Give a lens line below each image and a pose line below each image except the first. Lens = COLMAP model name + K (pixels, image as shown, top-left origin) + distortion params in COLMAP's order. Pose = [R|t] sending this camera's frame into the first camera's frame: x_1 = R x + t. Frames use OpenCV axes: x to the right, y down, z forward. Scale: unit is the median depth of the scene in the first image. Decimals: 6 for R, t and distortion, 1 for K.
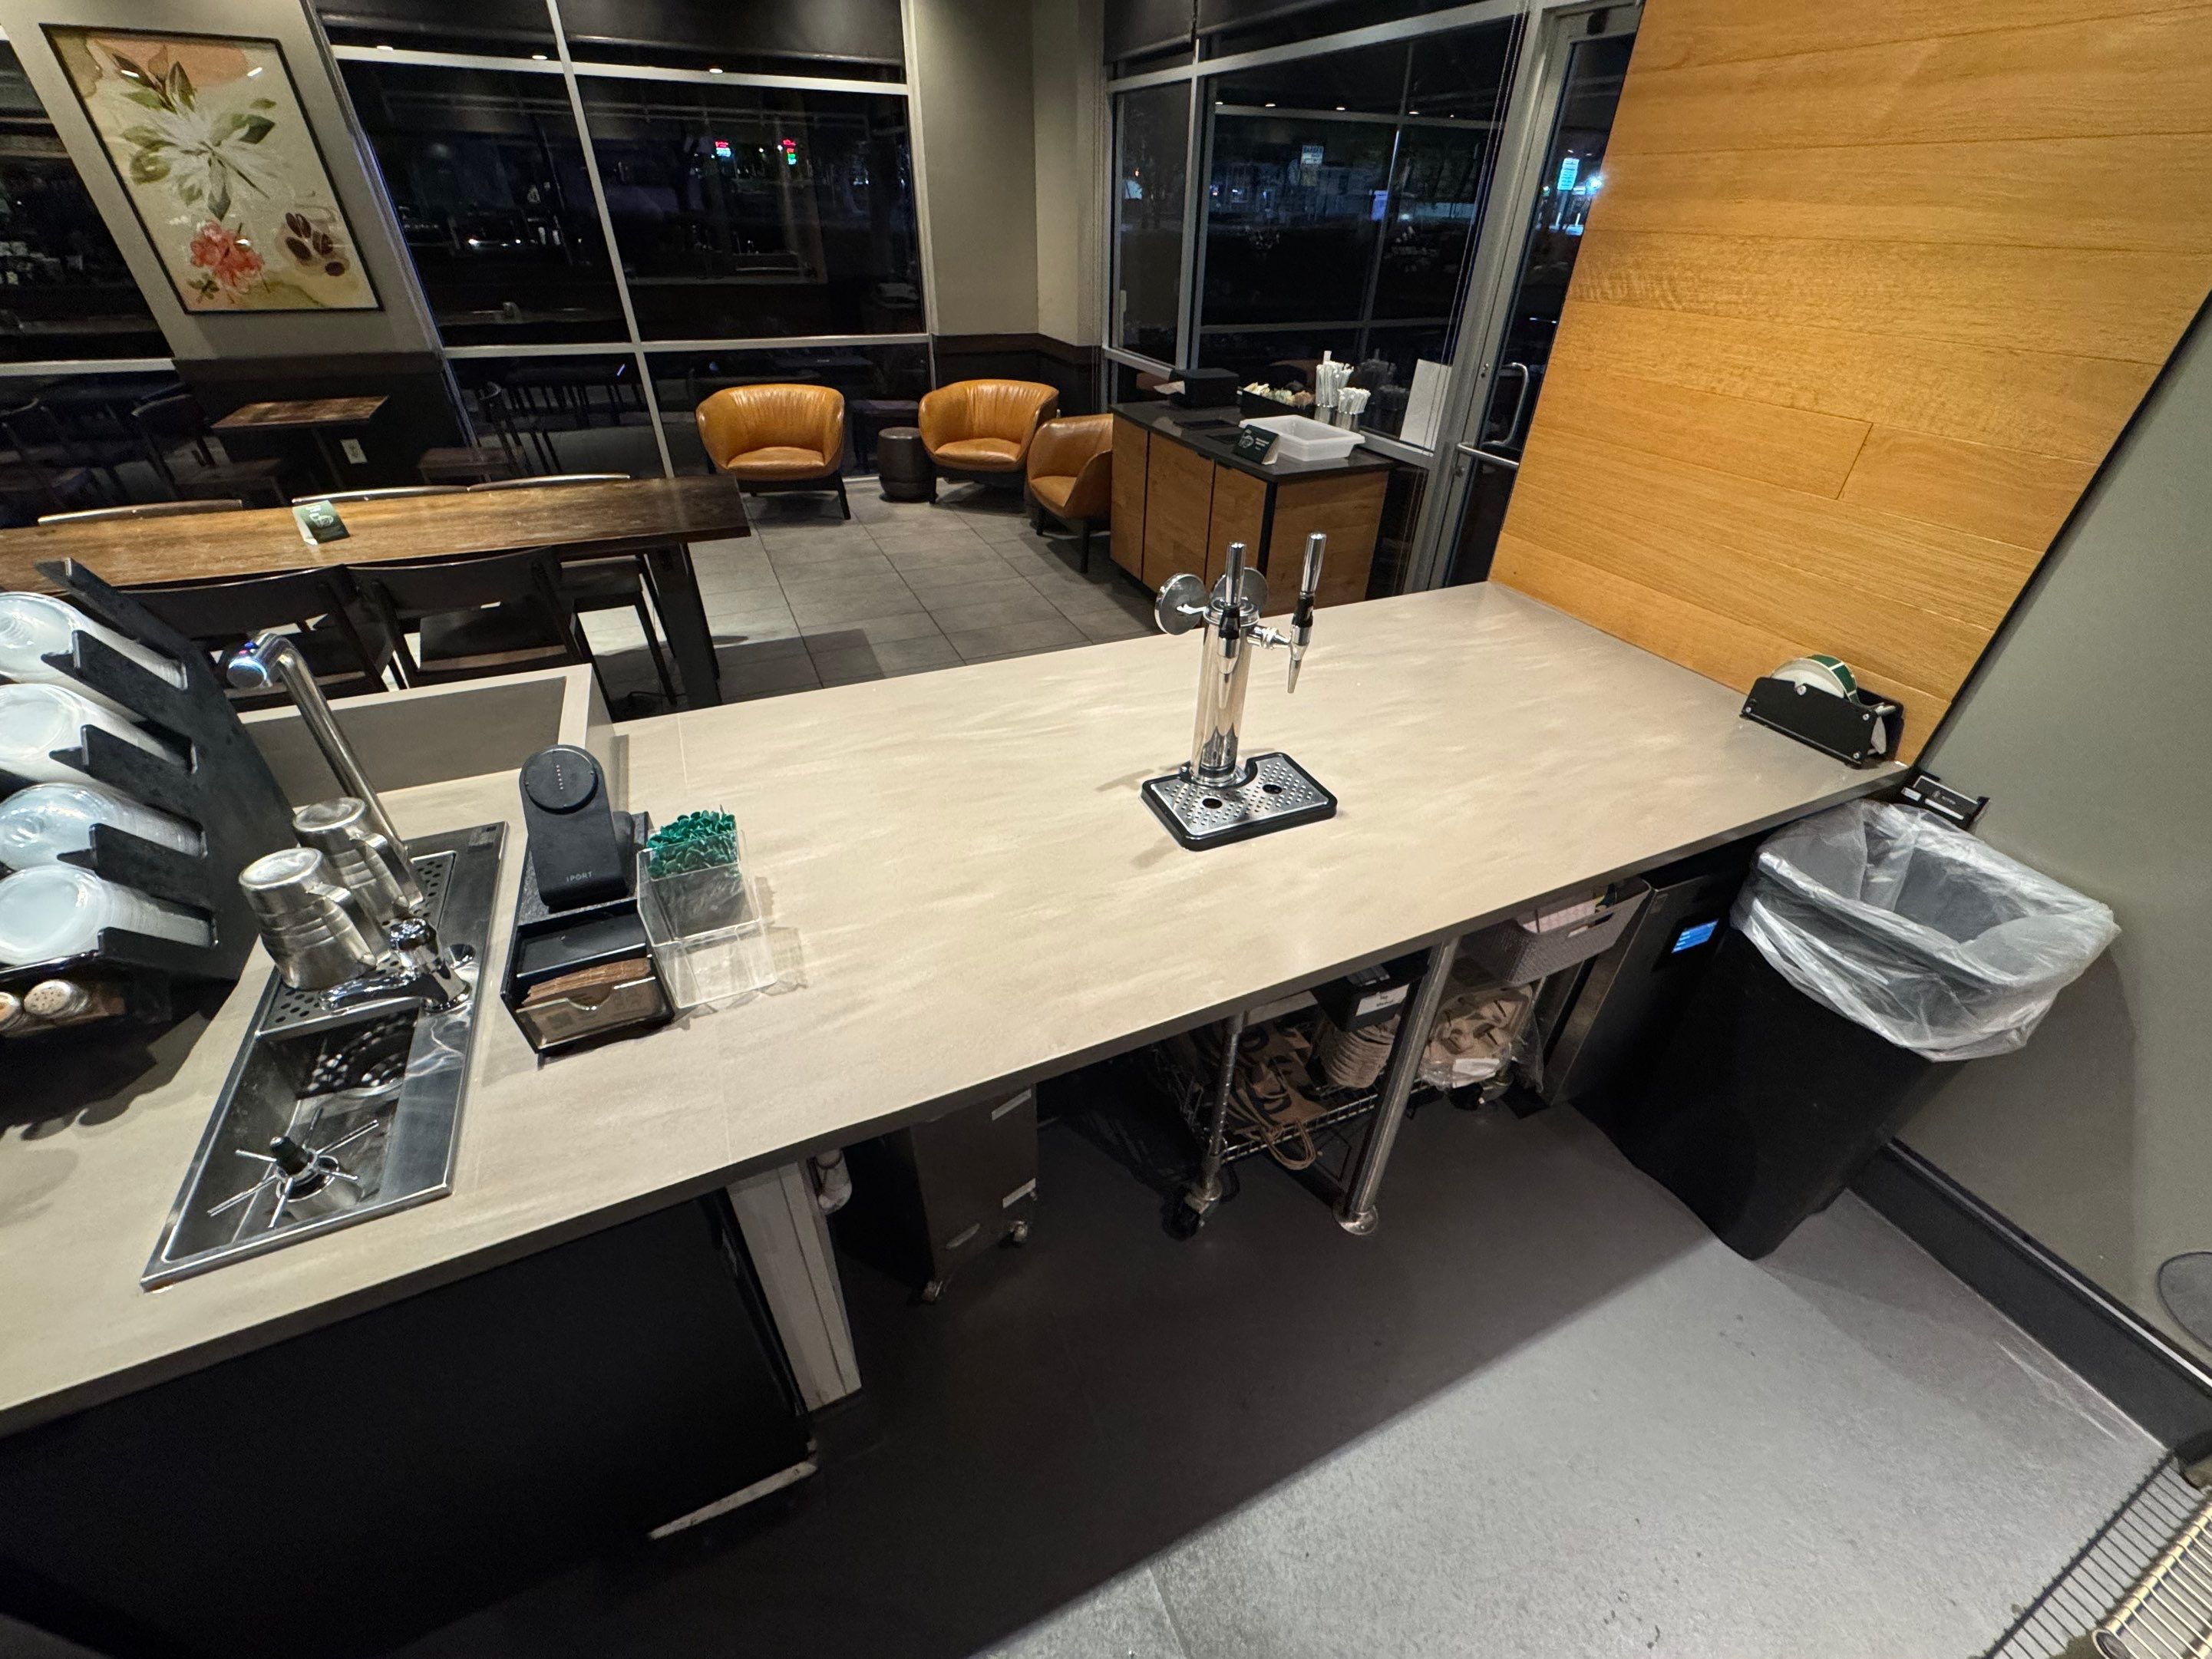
lens RADIAL K [[876.9, 0, 1106.0], [0, 876.9, 829.5], [0, 0, 1]] dist [-0.002726, 0.000169]
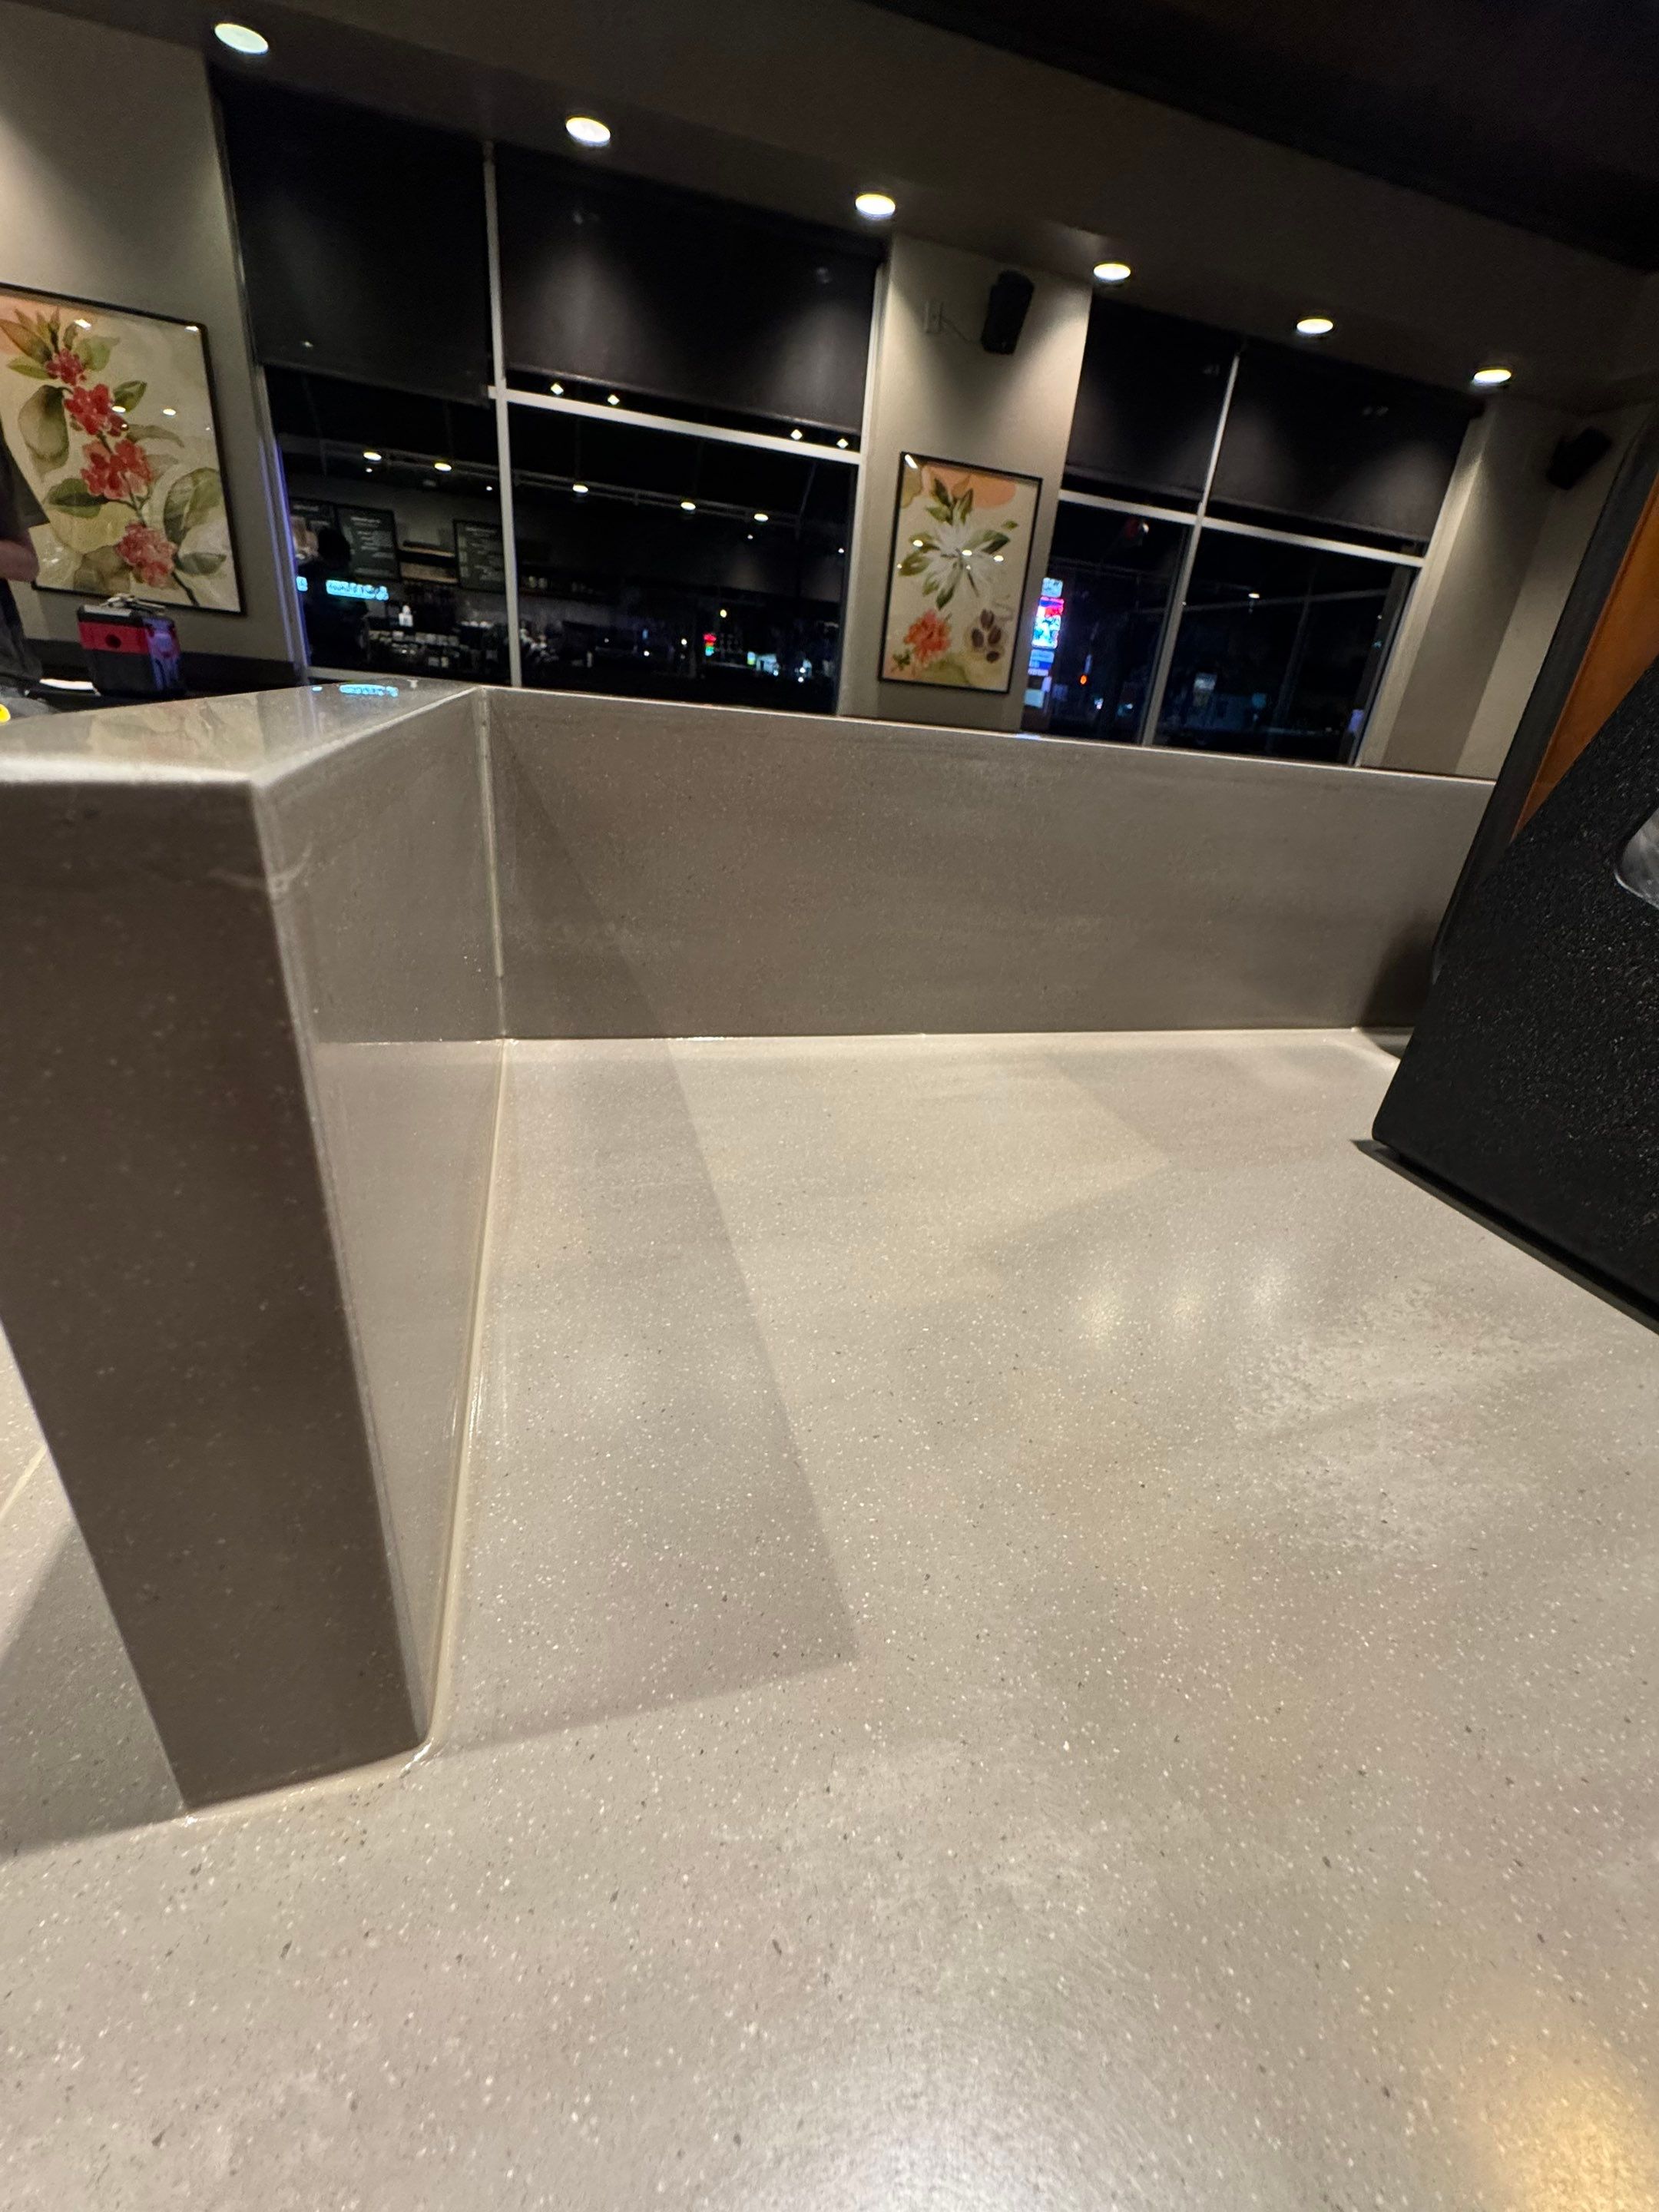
lens RADIAL K [[877.0, 0, 817.2], [0, 877.0, 1106.9], [0, 0, 1]] dist [-0.002726, 0.000169]
pose [[0.986580, 0.127136, -0.102456, -1.014279], [-0.144171, 0.972842, -0.181088, 0.192097], [0.076651, 0.193429, 0.978115, -0.029260]]
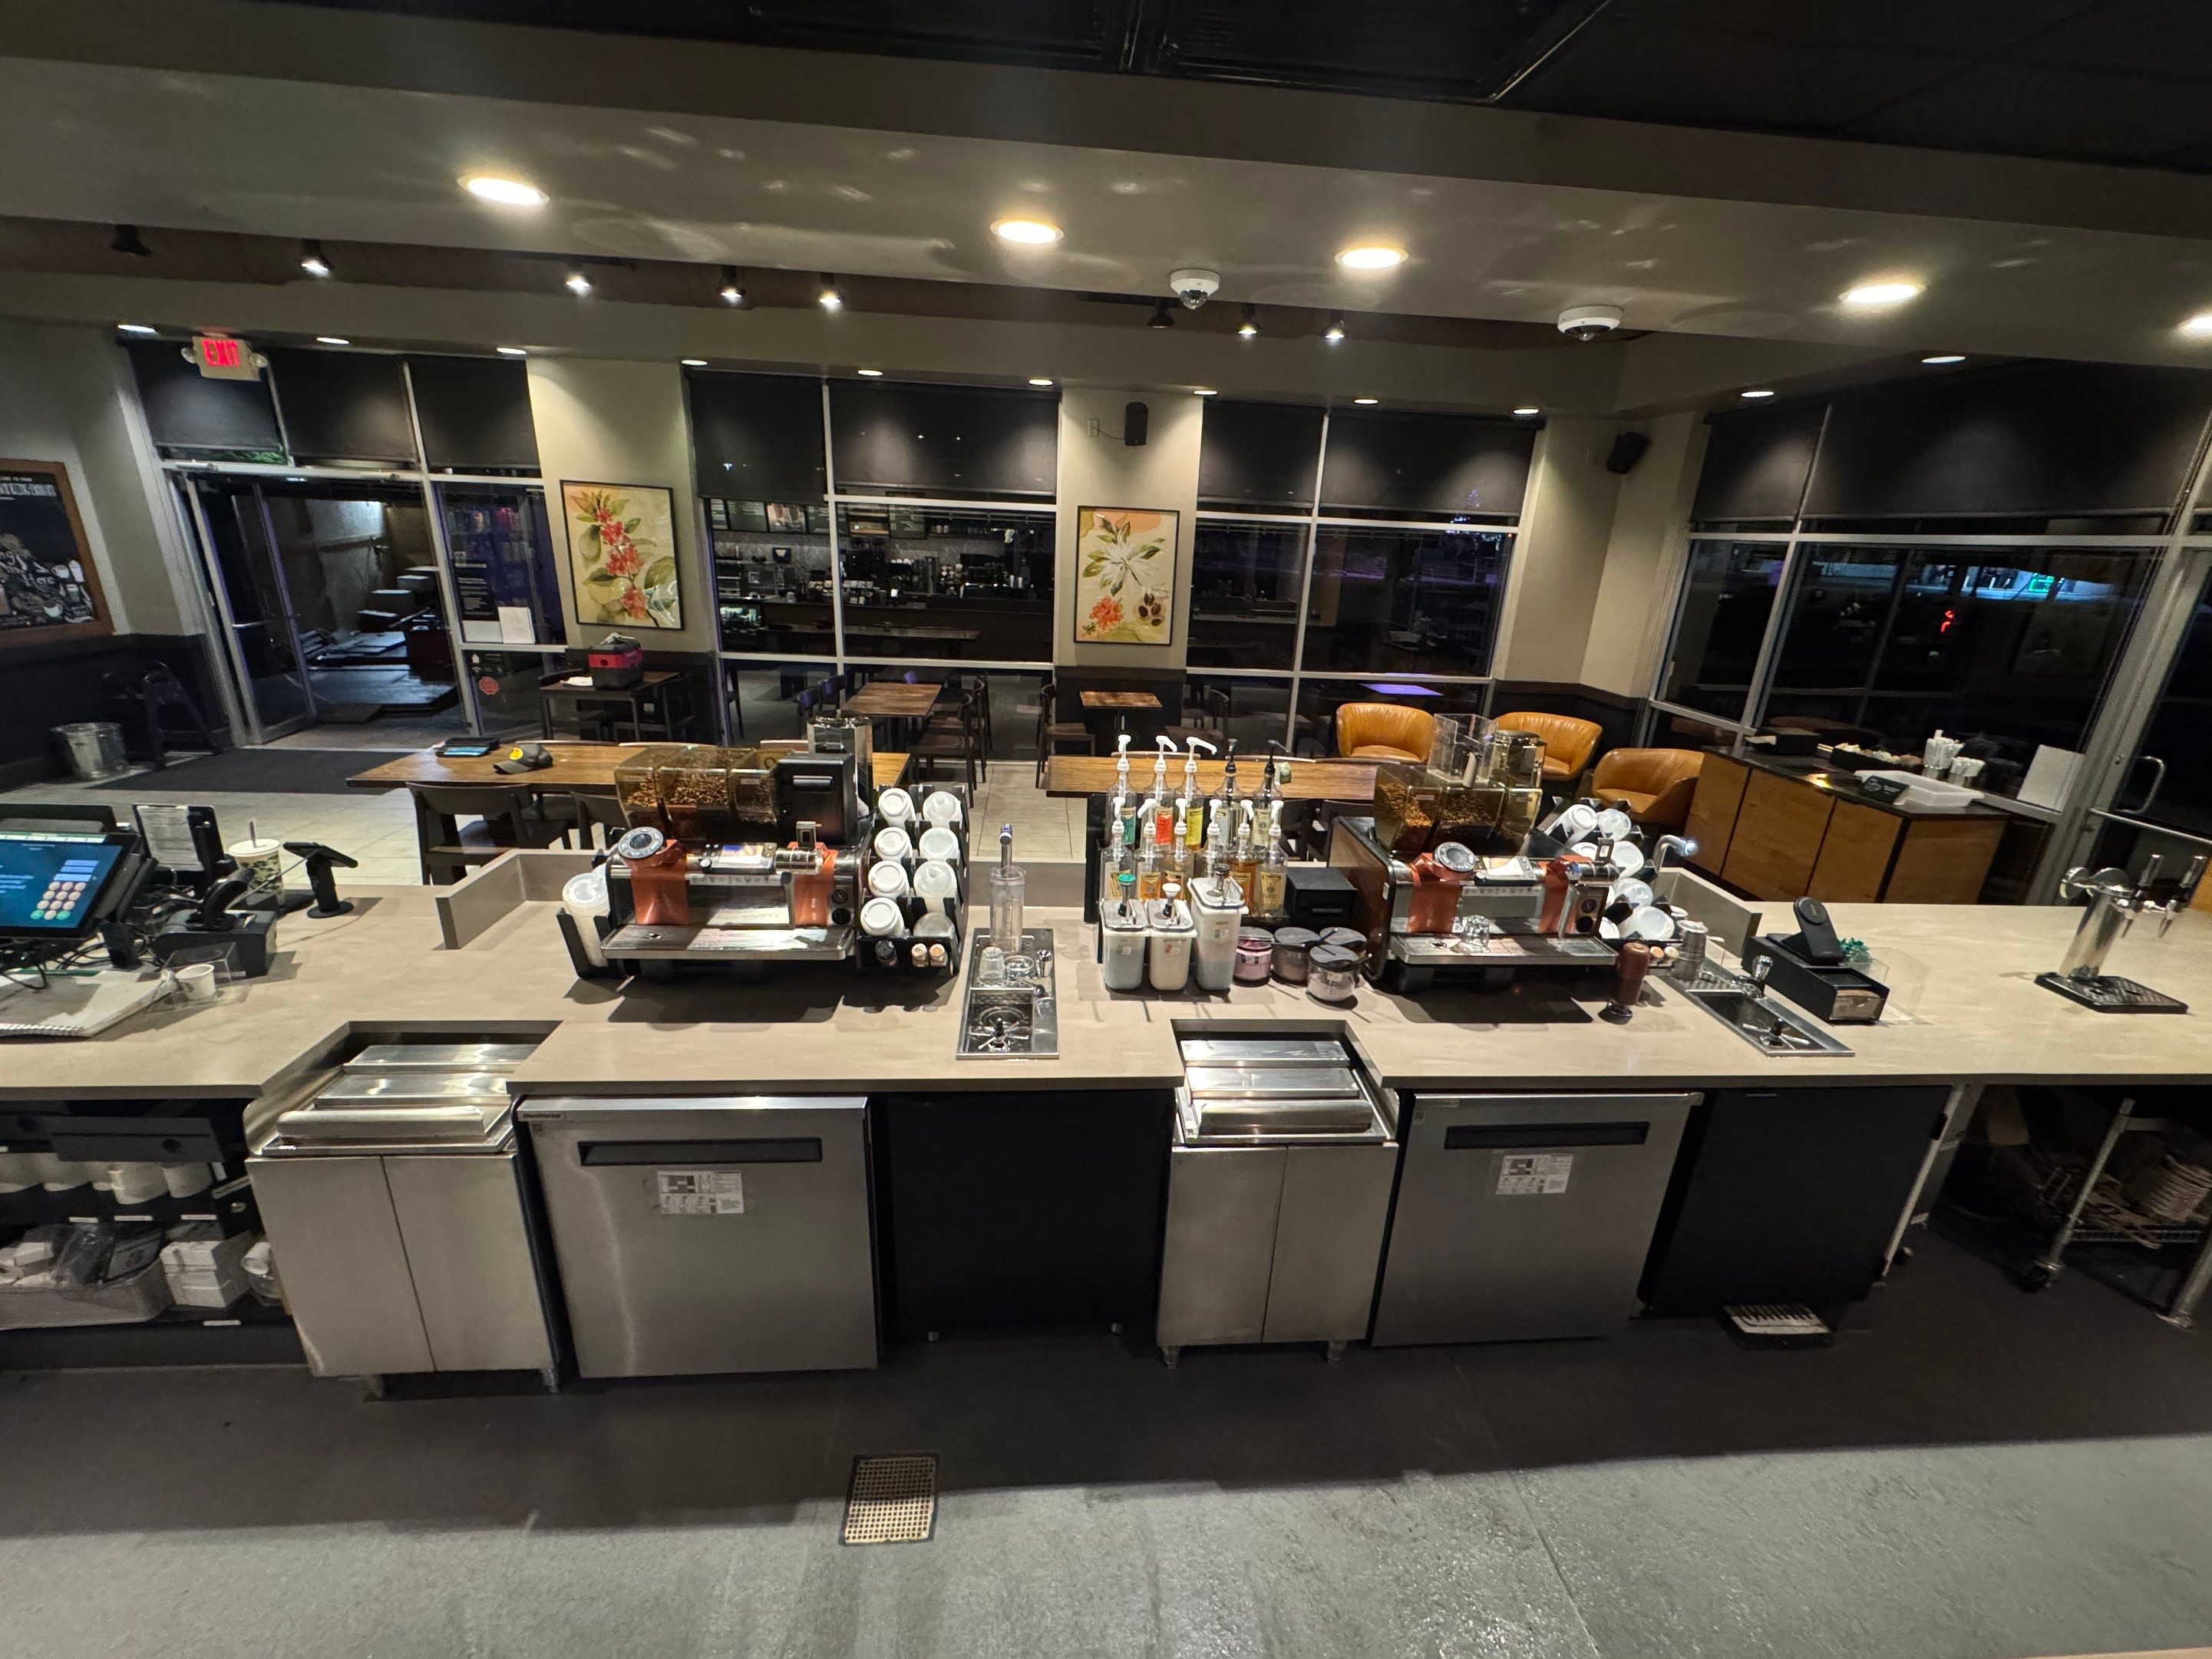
lens RADIAL K [[876.9, 0, 1106.0], [0, 876.9, 829.5], [0, 0, 1]] dist [-0.002726, 0.000169]
pose [[0.937701, 0.130300, -0.322085, -0.431436], [-0.221588, 0.938292, -0.265532, 0.201095], [0.267611, 0.320359, 0.908710, -0.439136]]
